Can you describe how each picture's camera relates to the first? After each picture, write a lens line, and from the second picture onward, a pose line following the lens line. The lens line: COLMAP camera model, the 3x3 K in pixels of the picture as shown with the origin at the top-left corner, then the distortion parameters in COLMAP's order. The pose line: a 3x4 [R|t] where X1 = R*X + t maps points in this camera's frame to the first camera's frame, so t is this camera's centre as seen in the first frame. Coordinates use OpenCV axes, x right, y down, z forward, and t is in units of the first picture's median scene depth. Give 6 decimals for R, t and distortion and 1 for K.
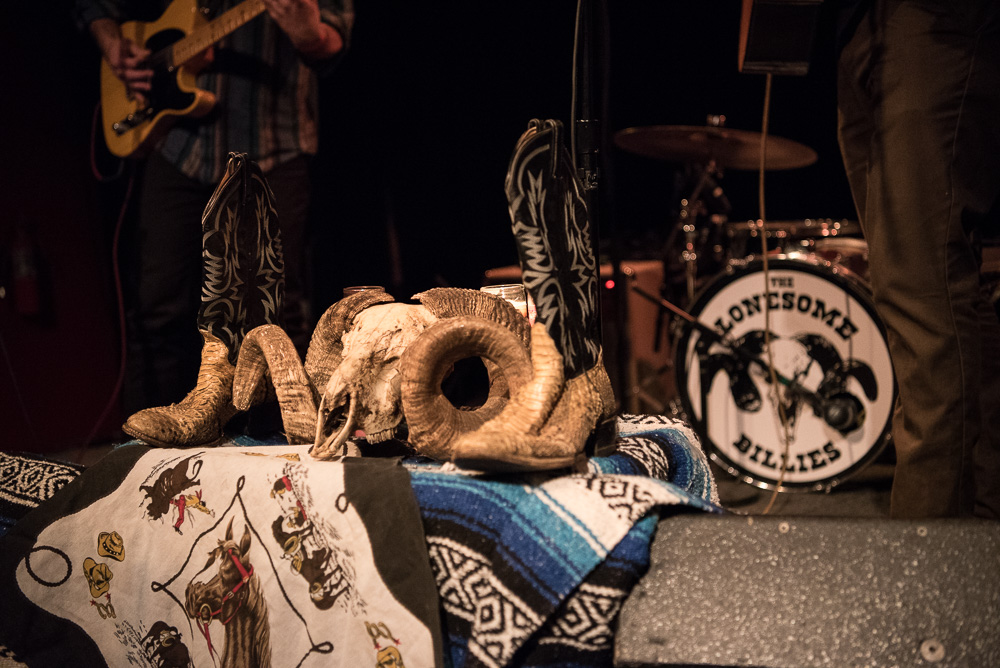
lens RADIAL K [[1255.7, 0, 497.8], [0, 1255.7, 333.9], [0, 0, 1]] dist [0.115069, 0.007049]
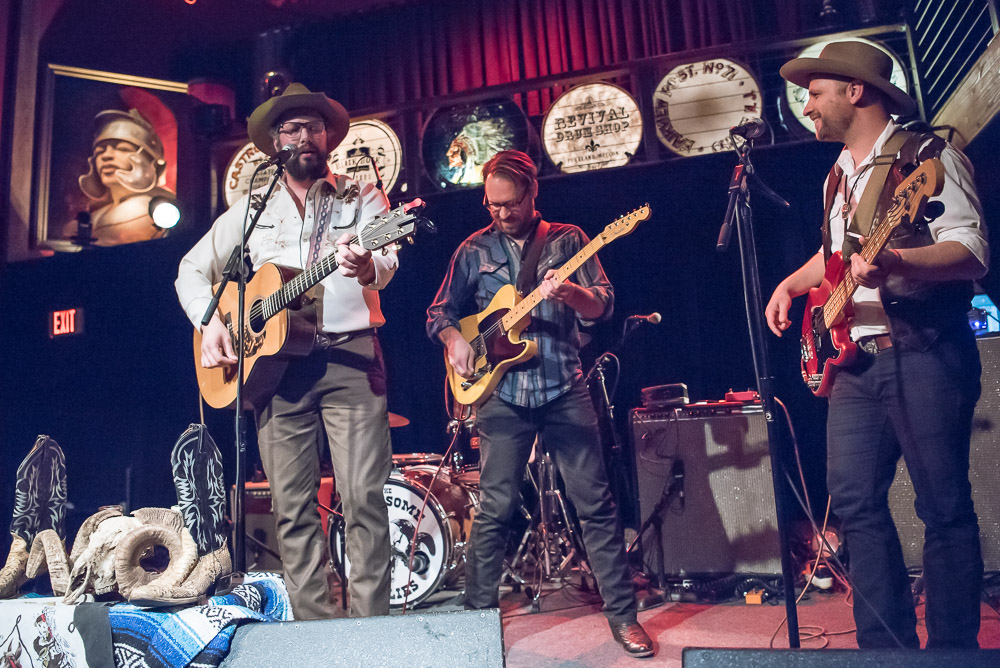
lens RADIAL K [[767.2, 0, 501.6], [0, 767.2, 297.4], [0, 0, 1]] dist [-0.075322, 0.015014]
pose [[0.961771, 0.035530, 0.271542, 0.167304], [0.039790, 0.962896, -0.266923, -0.020085], [-0.270950, 0.267523, 0.924671, -0.316144]]
